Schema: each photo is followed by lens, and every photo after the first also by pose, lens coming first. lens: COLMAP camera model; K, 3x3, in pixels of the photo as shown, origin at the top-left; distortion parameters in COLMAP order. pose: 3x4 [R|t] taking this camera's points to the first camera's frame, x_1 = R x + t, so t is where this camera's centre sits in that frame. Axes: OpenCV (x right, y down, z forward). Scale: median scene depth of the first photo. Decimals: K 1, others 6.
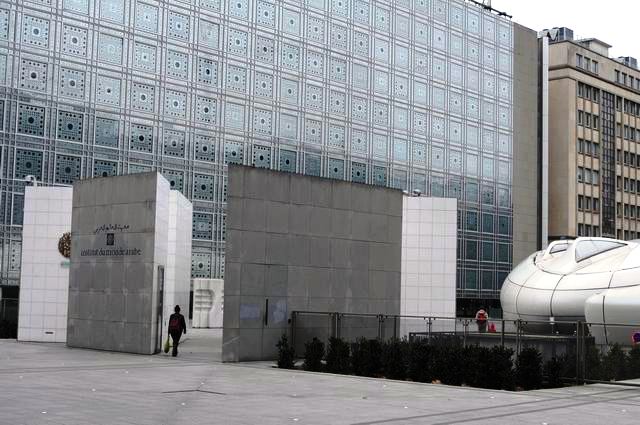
lens RADIAL K [[980.4, 0, 319.3], [0, 980.4, 210.5], [0, 0, 1]] dist [-0.074922, 0.000000]
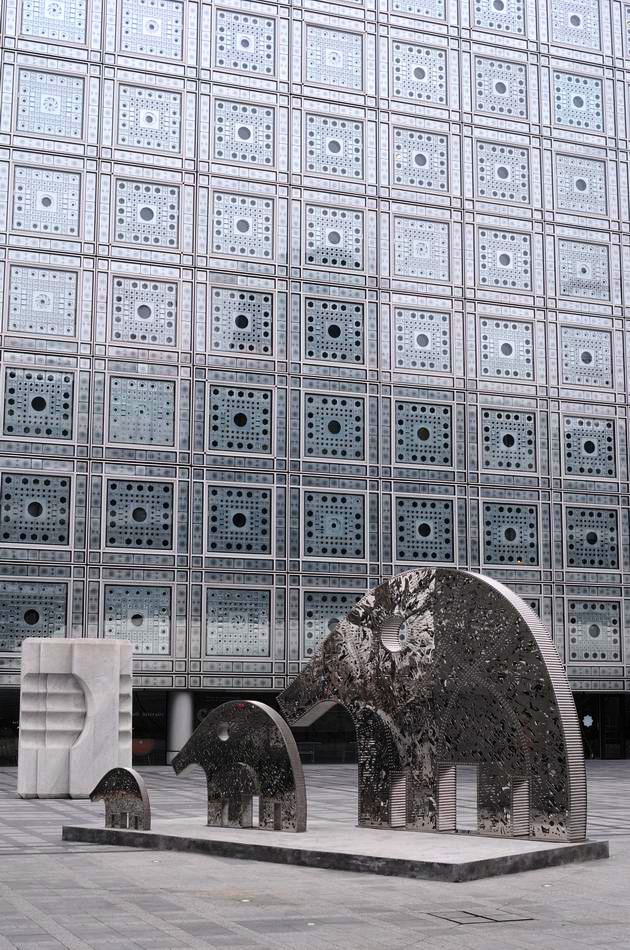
lens RADIAL K [[1455.3, 0, 313.5], [0, 1455.3, 476.8], [0, 0, 1]] dist [-0.074922, 0.000000]
pose [[0.905069, -0.092281, -0.415132, 0.155314], [0.060493, 0.994183, -0.089114, 0.064596], [0.420941, 0.055542, 0.905386, 0.612689]]
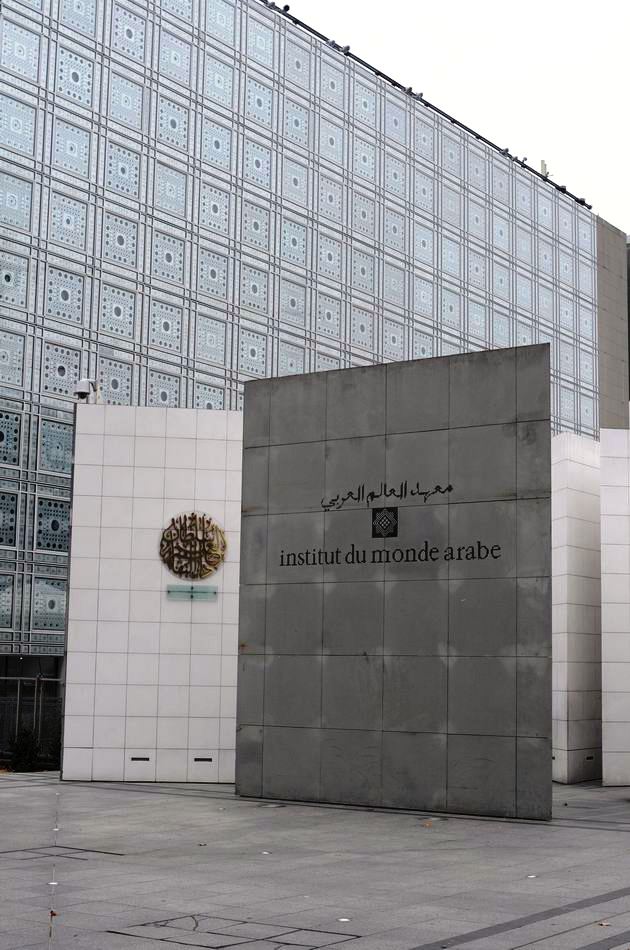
lens RADIAL K [[1455.3, 0, 313.4], [0, 1455.3, 477.4], [0, 0, 1]] dist [-0.074922, 0.000000]
pose [[0.990578, 0.010078, 0.136575, -0.192345], [-0.004221, 0.999062, -0.043106, 0.021889], [-0.136881, 0.042123, 0.989691, 0.250828]]
